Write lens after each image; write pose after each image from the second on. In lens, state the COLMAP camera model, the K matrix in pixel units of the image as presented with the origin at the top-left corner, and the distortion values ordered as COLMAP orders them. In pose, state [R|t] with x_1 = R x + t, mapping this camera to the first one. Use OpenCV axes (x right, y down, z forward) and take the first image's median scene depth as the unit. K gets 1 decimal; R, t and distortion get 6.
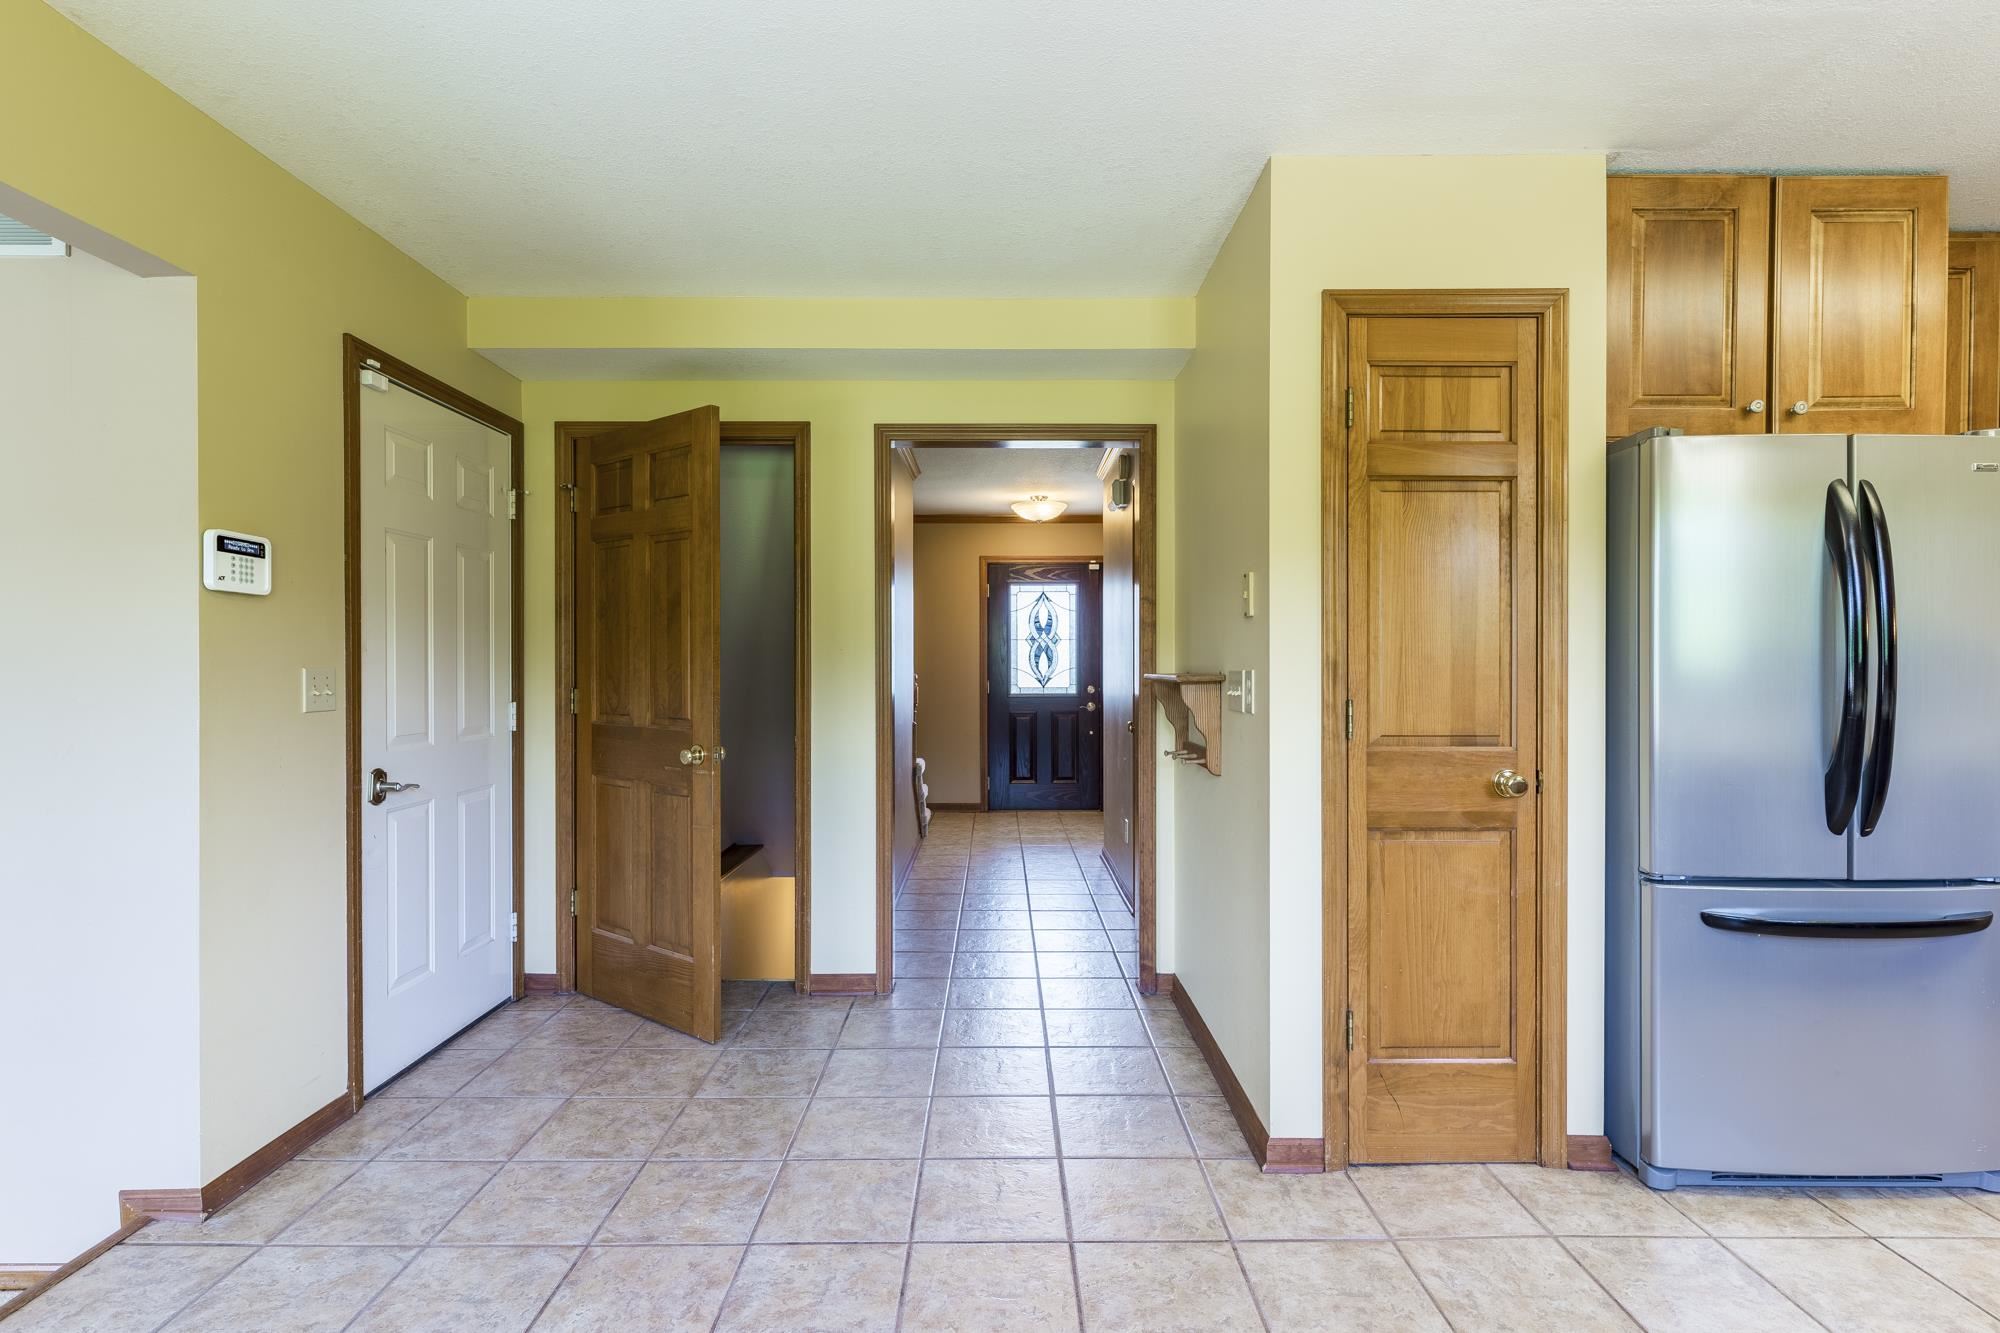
lens RADIAL K [[960.5, 0, 1014.4], [0, 960.5, 664.3], [0, 0, 1]] dist [0.002101, -0.001834]
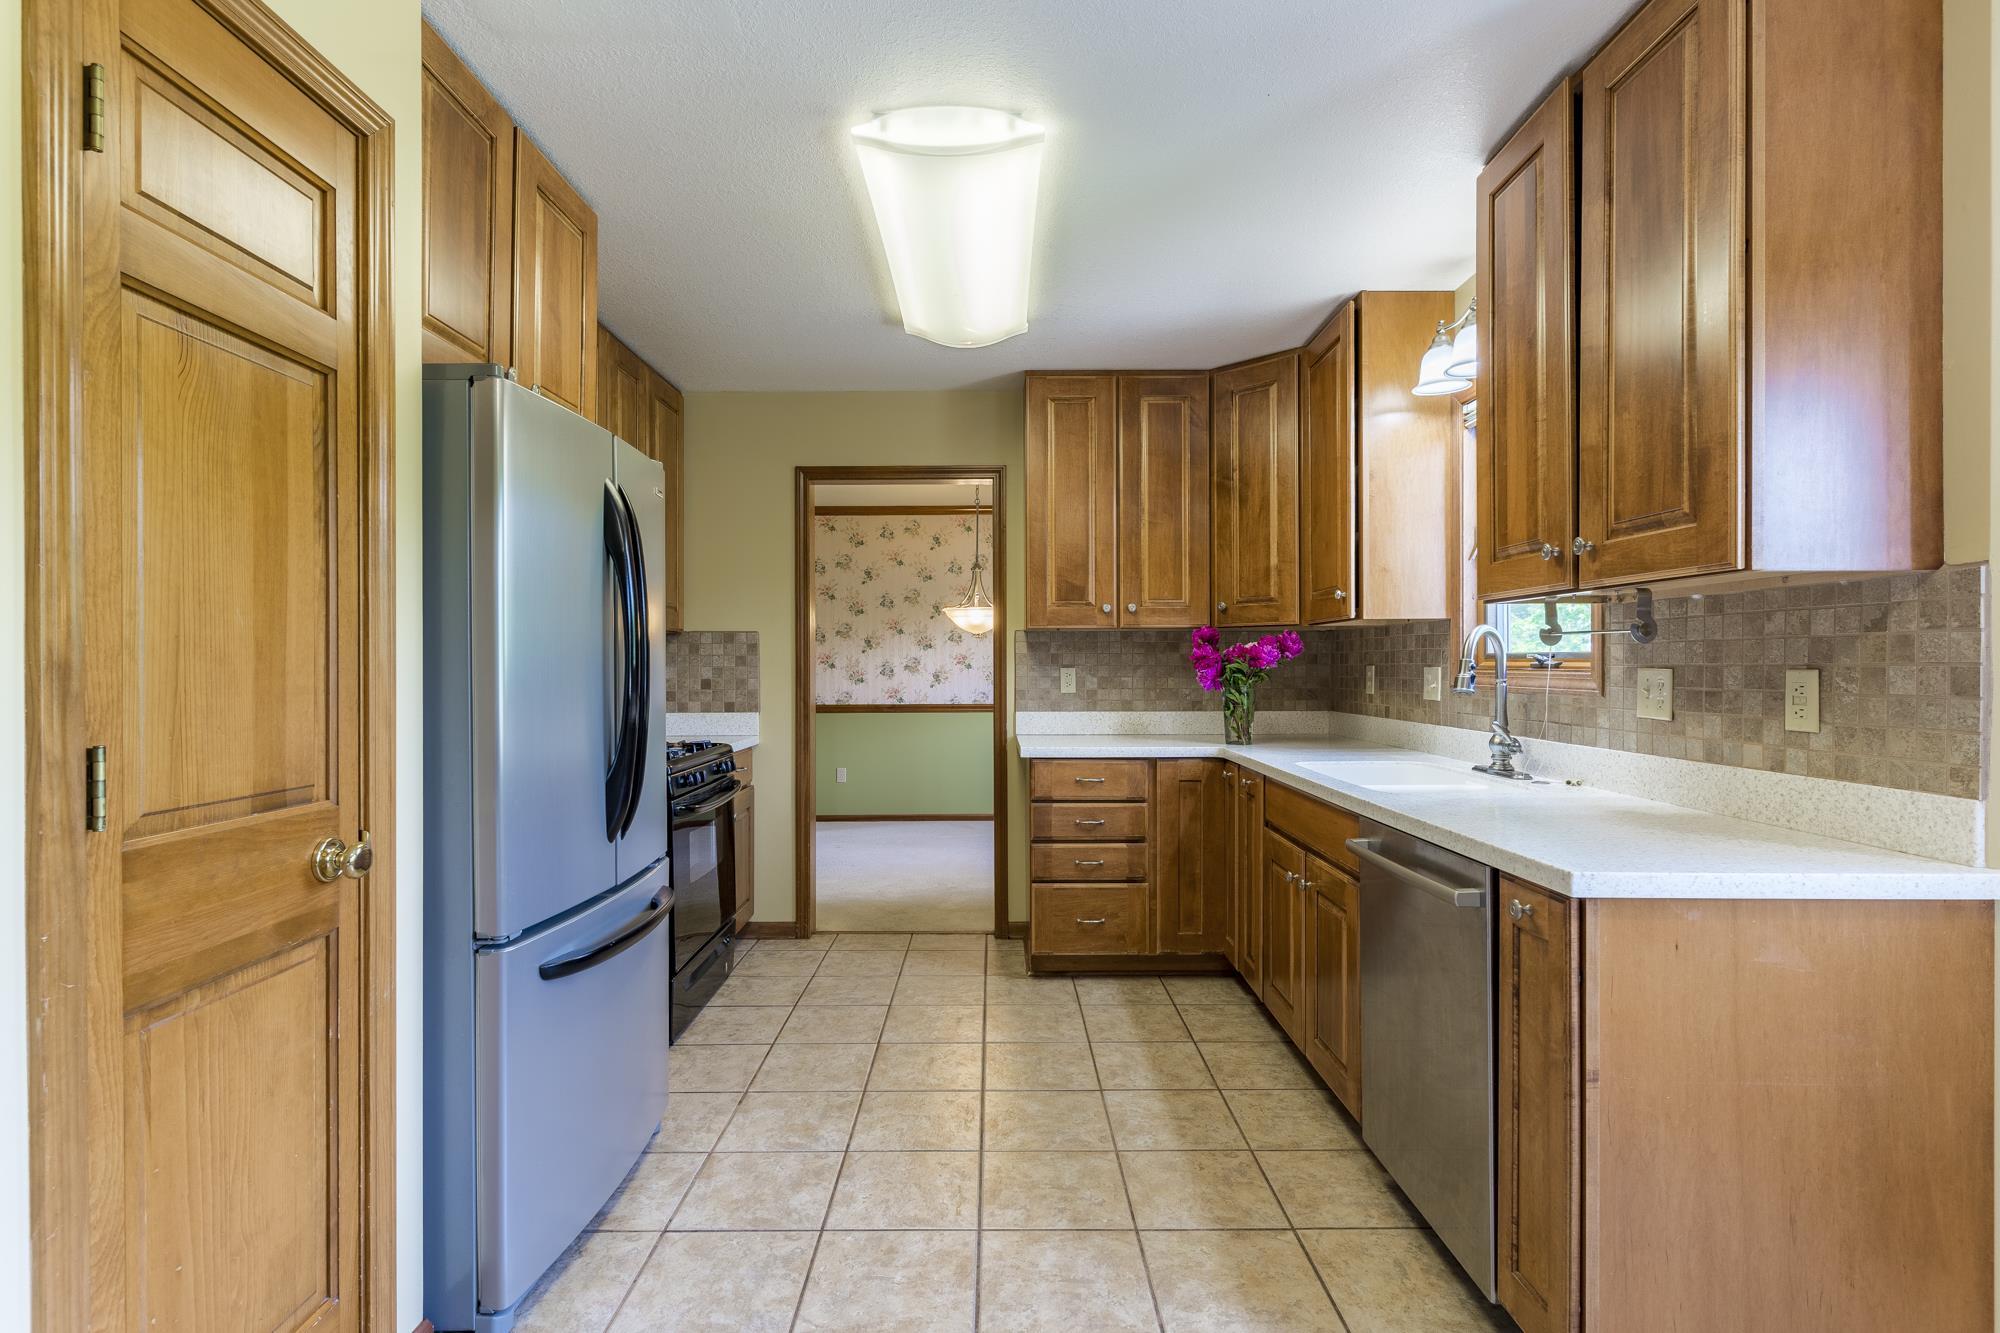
lens RADIAL K [[960.5, 0, 973.9], [0, 960.5, 665.7], [0, 0, 1]] dist [0.002101, -0.001834]
pose [[0.016971, 0.001505, 0.999855, -0.101534], [0.002253, 0.999996, -0.001544, 0.000190], [-0.999853, 0.002279, 0.016967, 0.571000]]
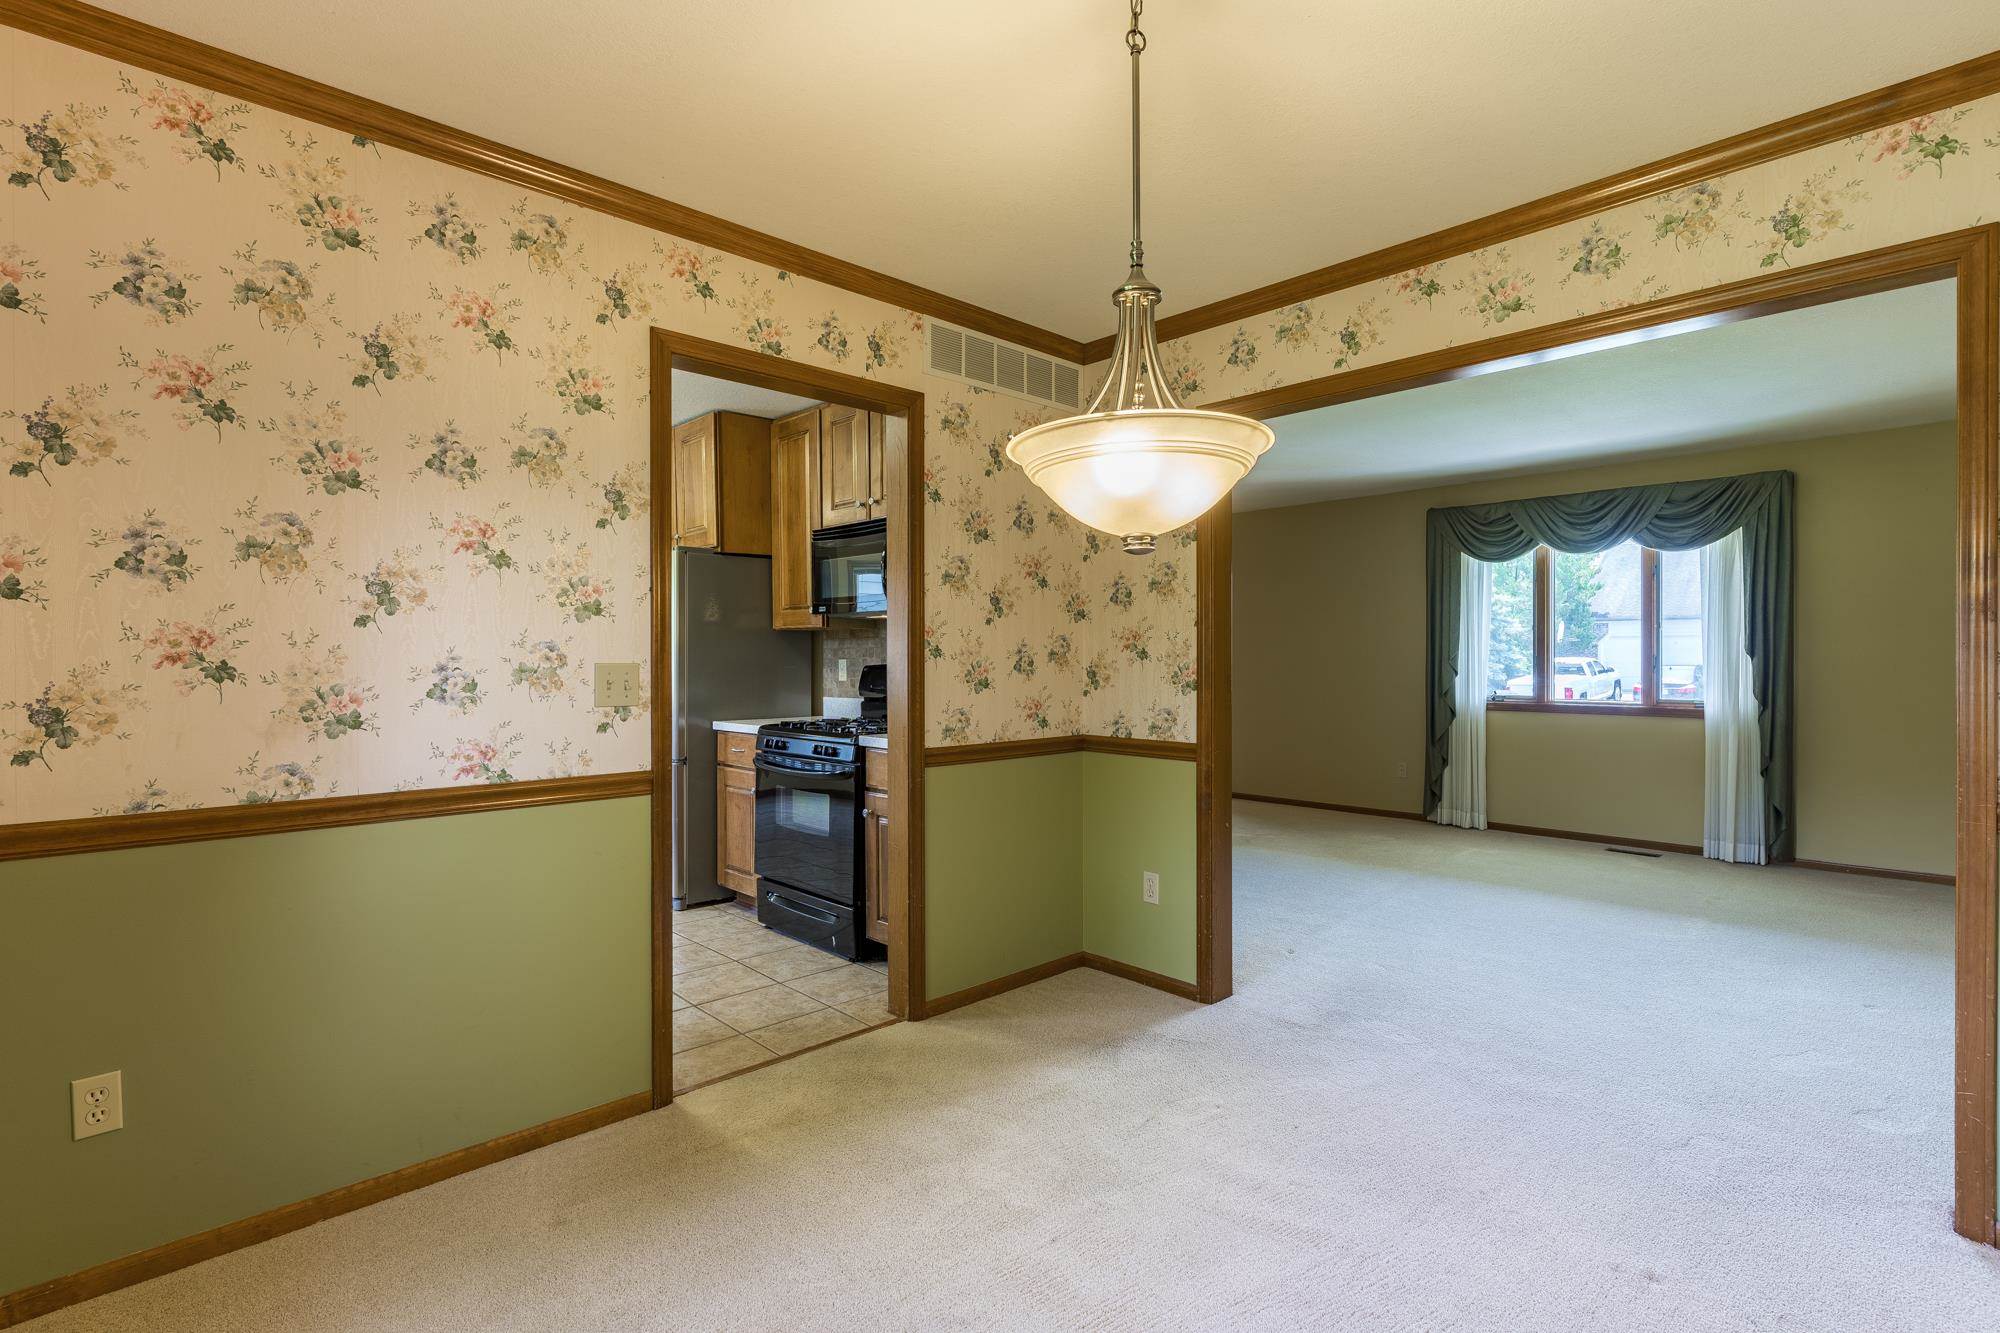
lens RADIAL K [[960.5, 0, 991.0], [0, 960.5, 666.9], [0, 0, 1]] dist [0.002101, -0.001834]
pose [[0.679875, 0.003577, -0.733319, 2.903707], [-0.004569, 0.999989, 0.000641, 0.012068], [0.733314, 0.002915, 0.679884, 0.065924]]
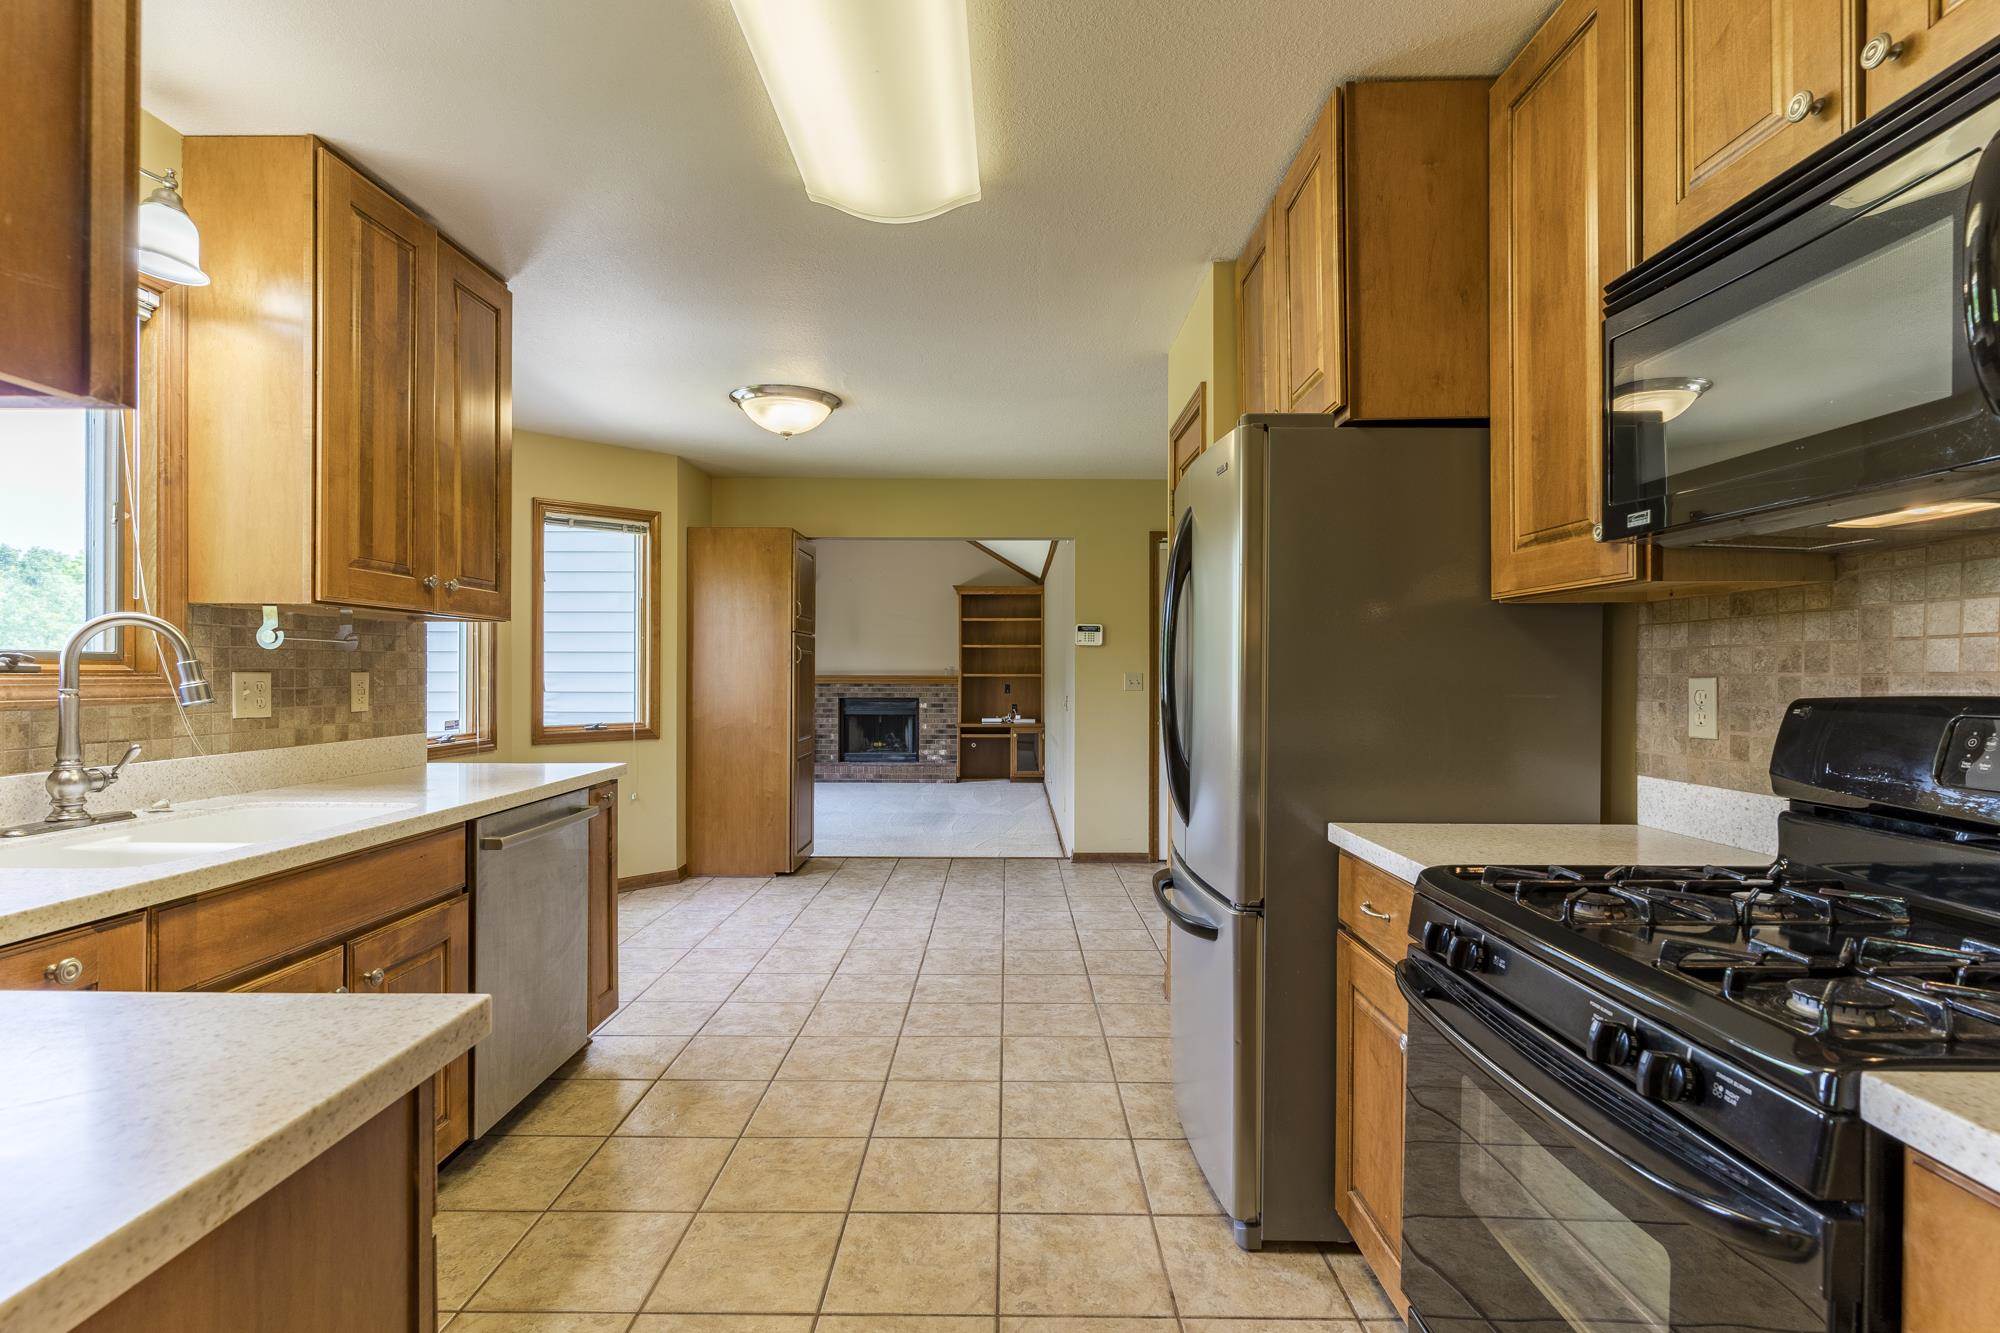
lens RADIAL K [[960.5, 0, 1000.4], [0, 960.5, 683.9], [0, 0, 1]] dist [0.002101, -0.001834]
pose [[-0.007369, 0.015549, -0.999852, 1.865566], [-0.006550, 0.999857, 0.015597, -0.005487], [0.999951, 0.006664, -0.007266, 0.733252]]
